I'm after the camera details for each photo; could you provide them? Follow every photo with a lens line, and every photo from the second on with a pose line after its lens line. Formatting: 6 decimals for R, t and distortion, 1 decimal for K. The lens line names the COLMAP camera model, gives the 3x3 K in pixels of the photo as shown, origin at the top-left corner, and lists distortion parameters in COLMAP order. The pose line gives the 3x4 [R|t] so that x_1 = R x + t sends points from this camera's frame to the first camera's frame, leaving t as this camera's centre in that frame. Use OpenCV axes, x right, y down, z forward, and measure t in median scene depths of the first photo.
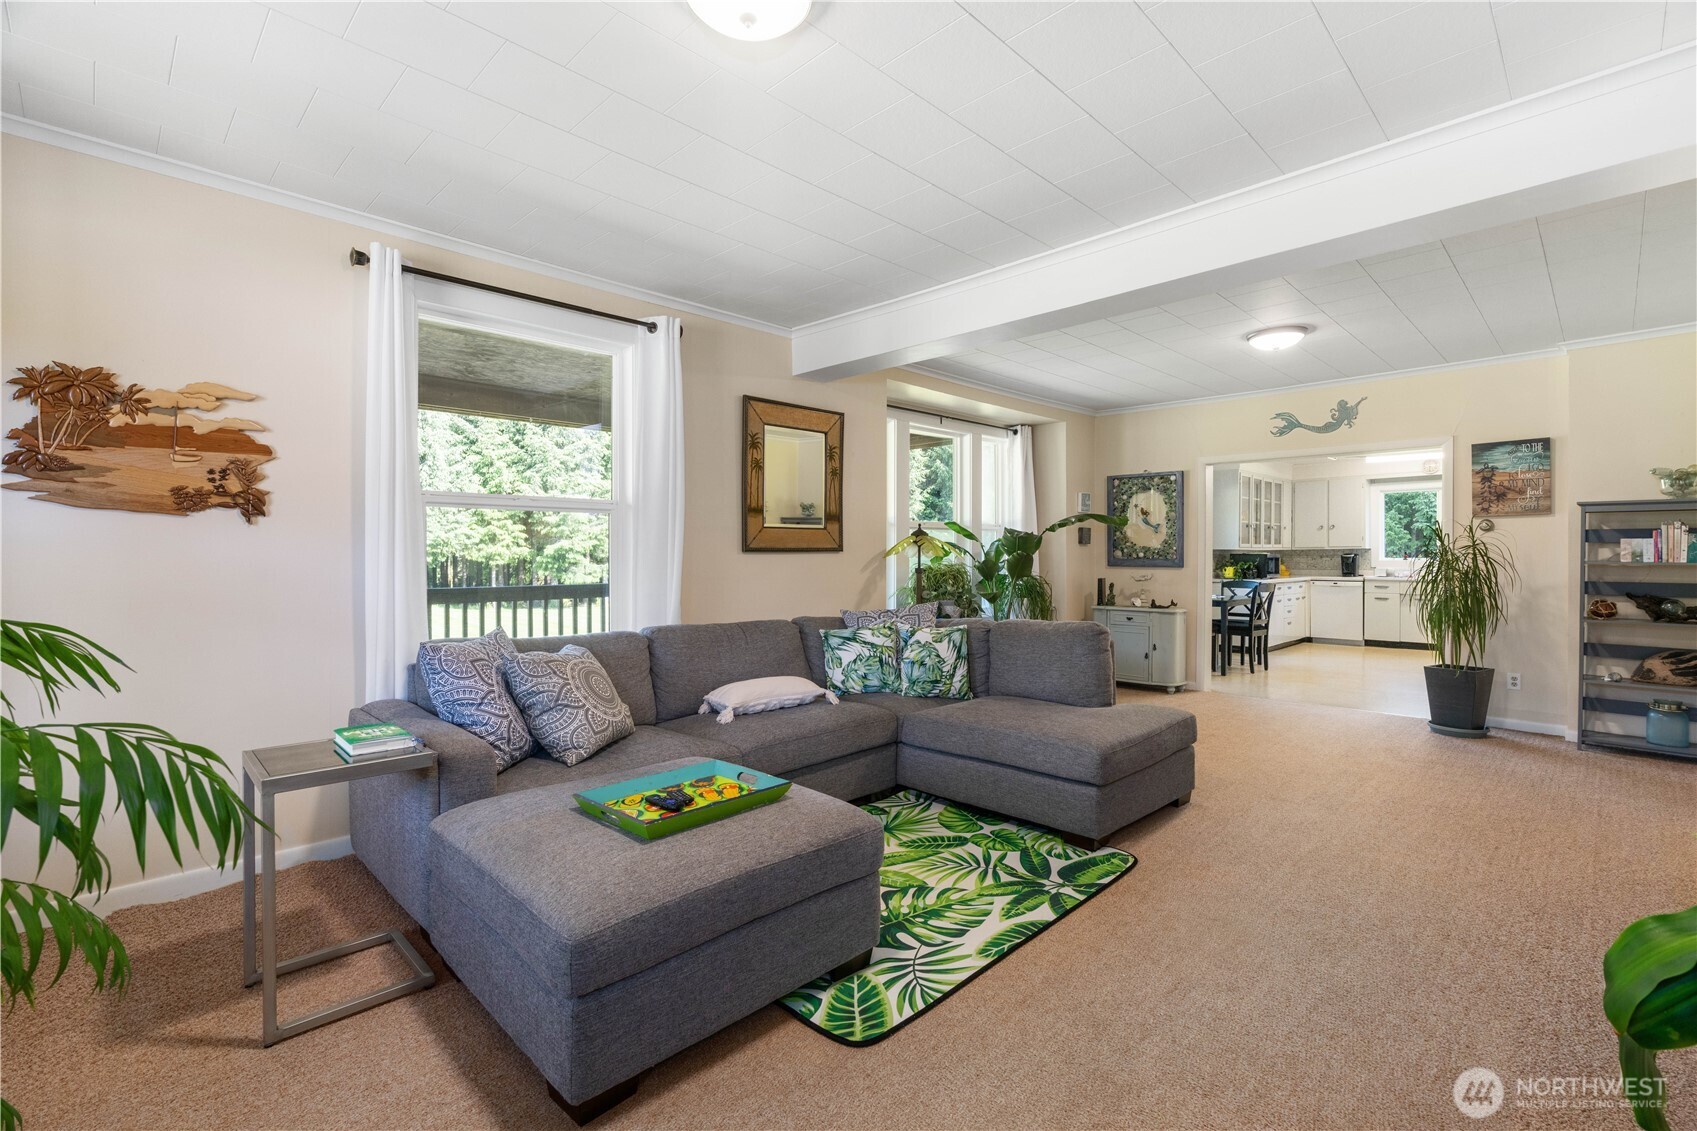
lens RADIAL K [[765.3, 0, 851.8], [0, 765.3, 556.4], [0, 0, 1]] dist [-0.001297, -0.000103]
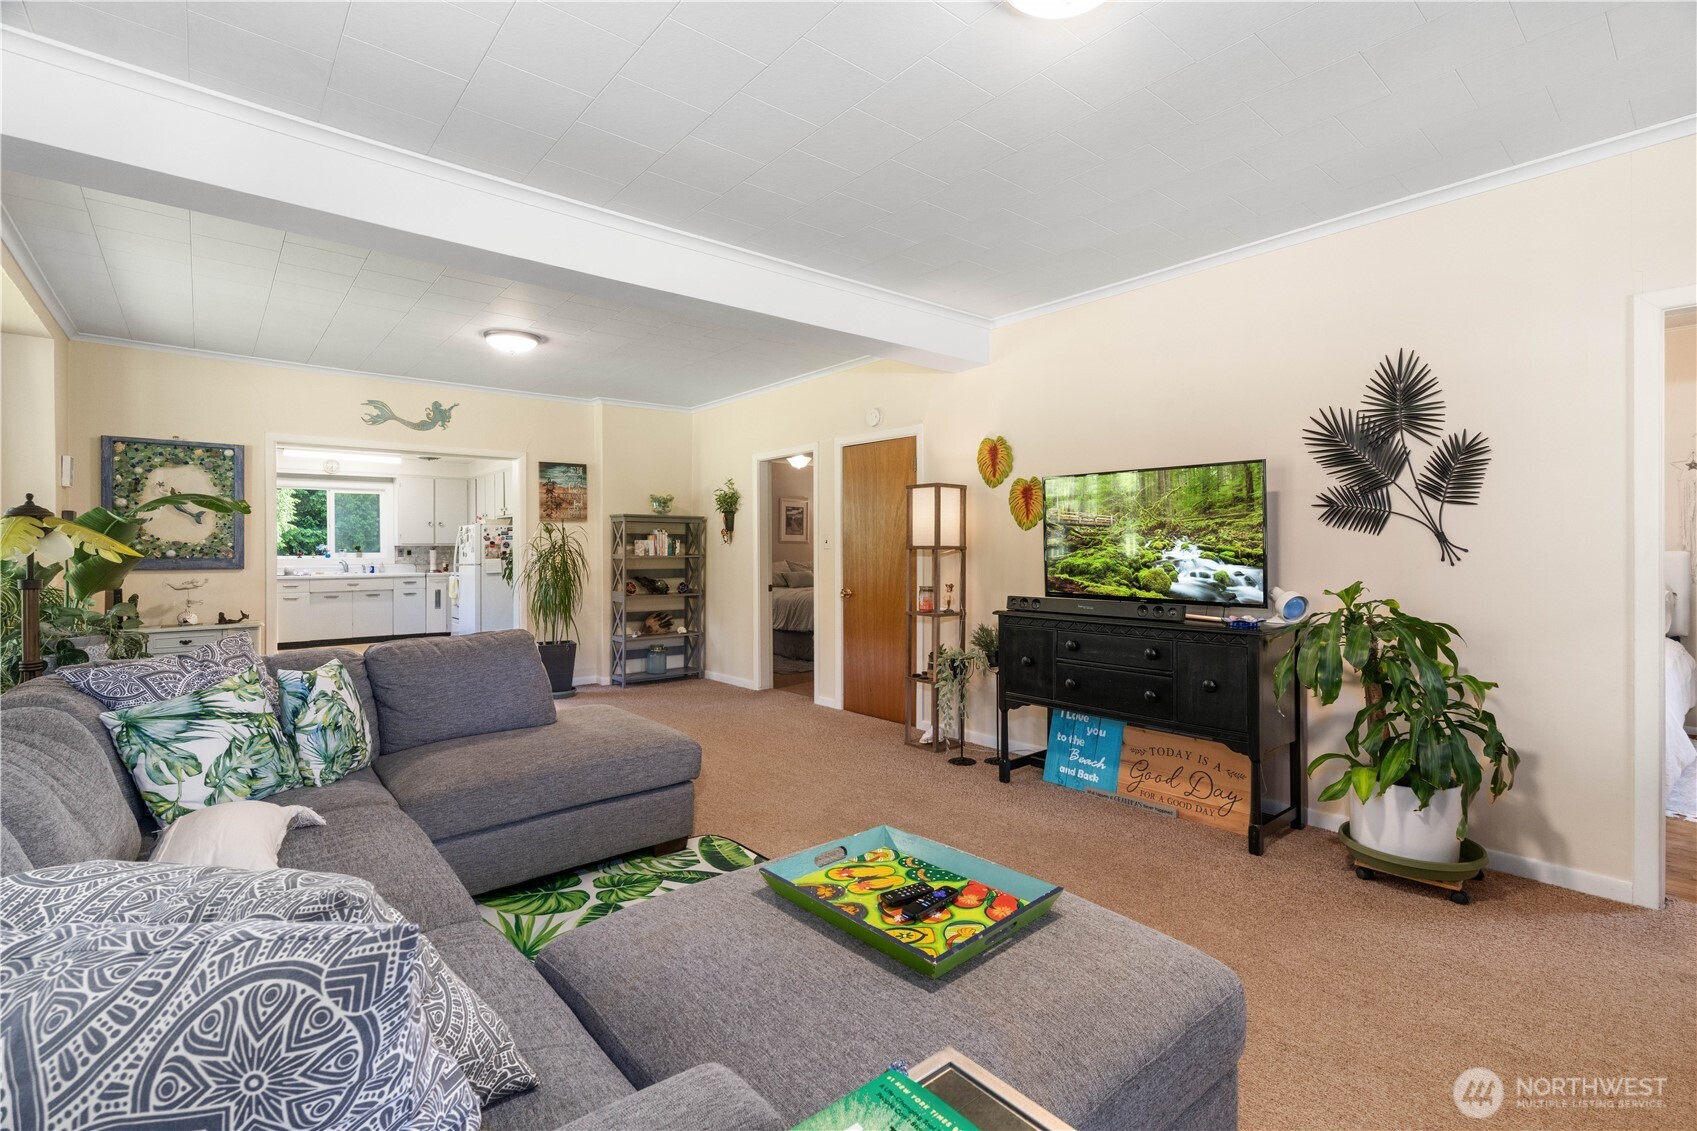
lens RADIAL K [[765.3, 0, 851.8], [0, 765.3, 556.4], [0, 0, 1]] dist [-0.001297, -0.000103]
pose [[0.079790, -0.008513, 0.996775, -0.414126], [0.006812, 0.999945, 0.007994, -0.000702], [-0.996788, 0.006152, 0.079844, 0.444315]]
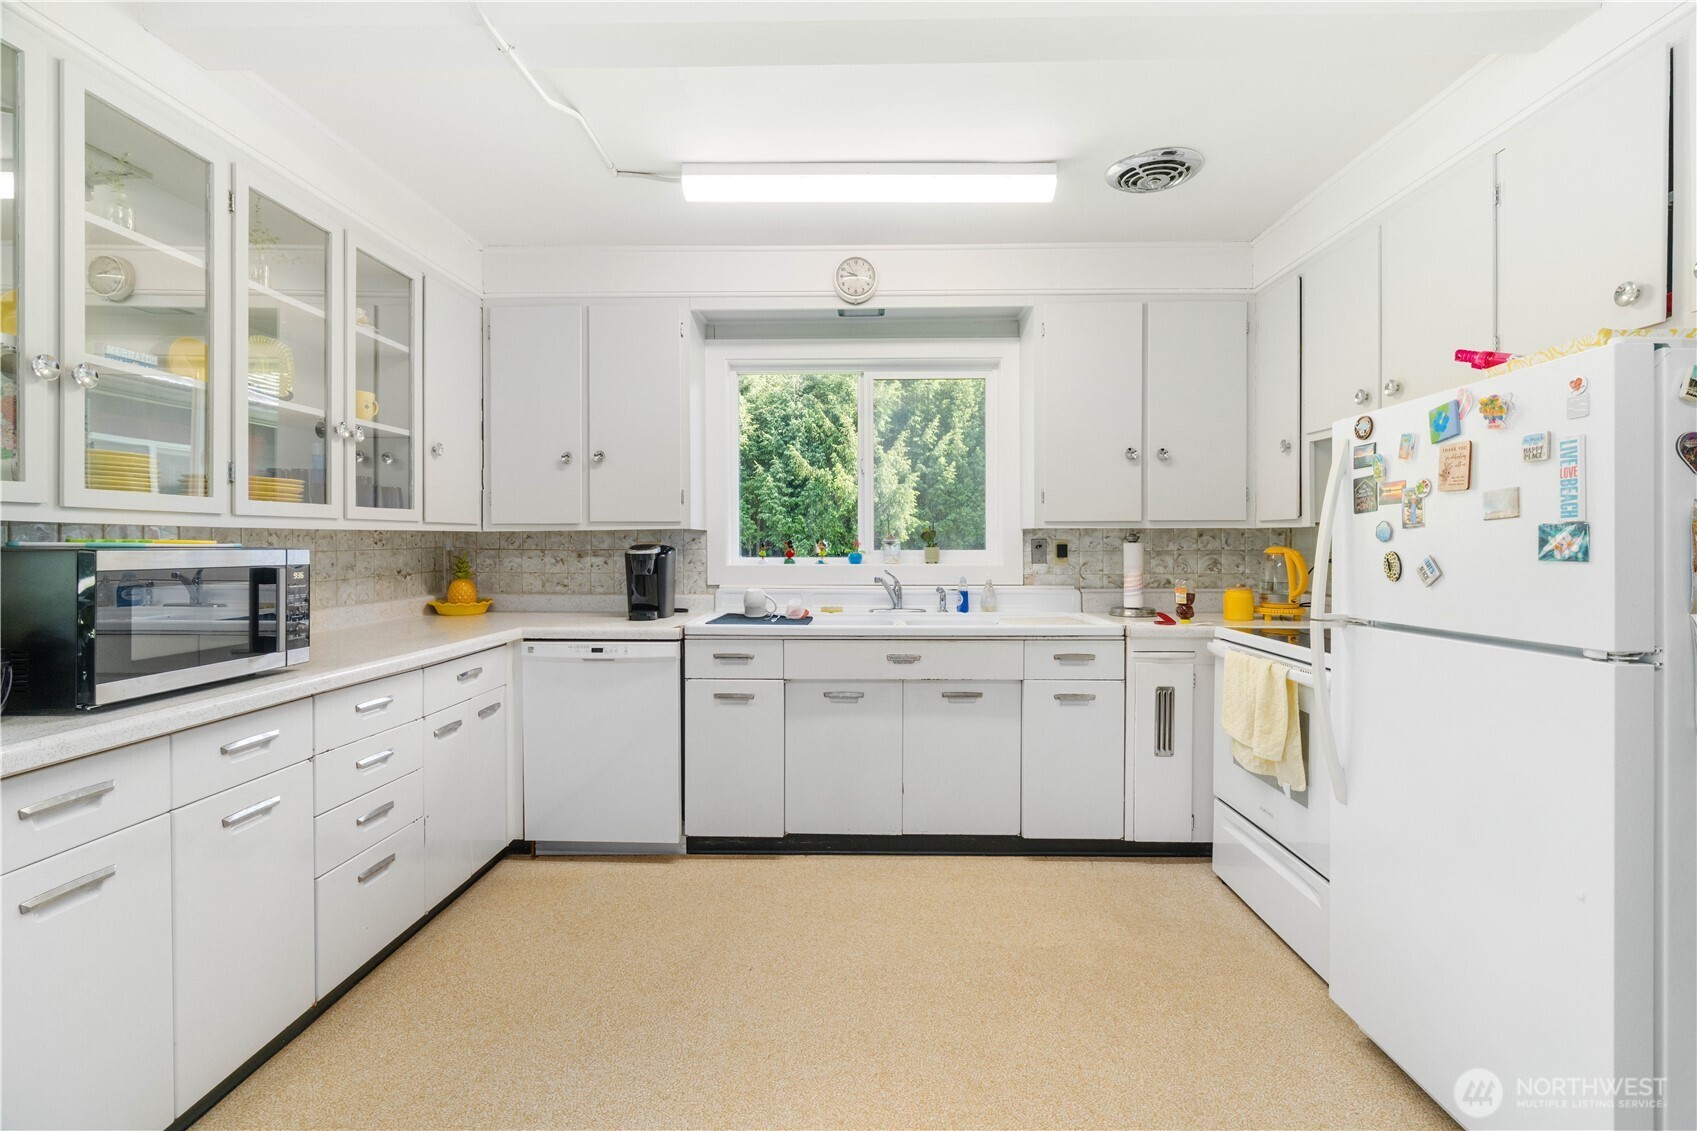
lens RADIAL K [[765.3, 0, 851.8], [0, 765.3, 556.4], [0, 0, 1]] dist [-0.001297, -0.000103]
pose [[0.723924, -0.009862, 0.689809, 1.043516], [0.000853, 0.999910, 0.013401, -0.006597], [-0.689879, -0.009113, 0.723867, 1.508789]]
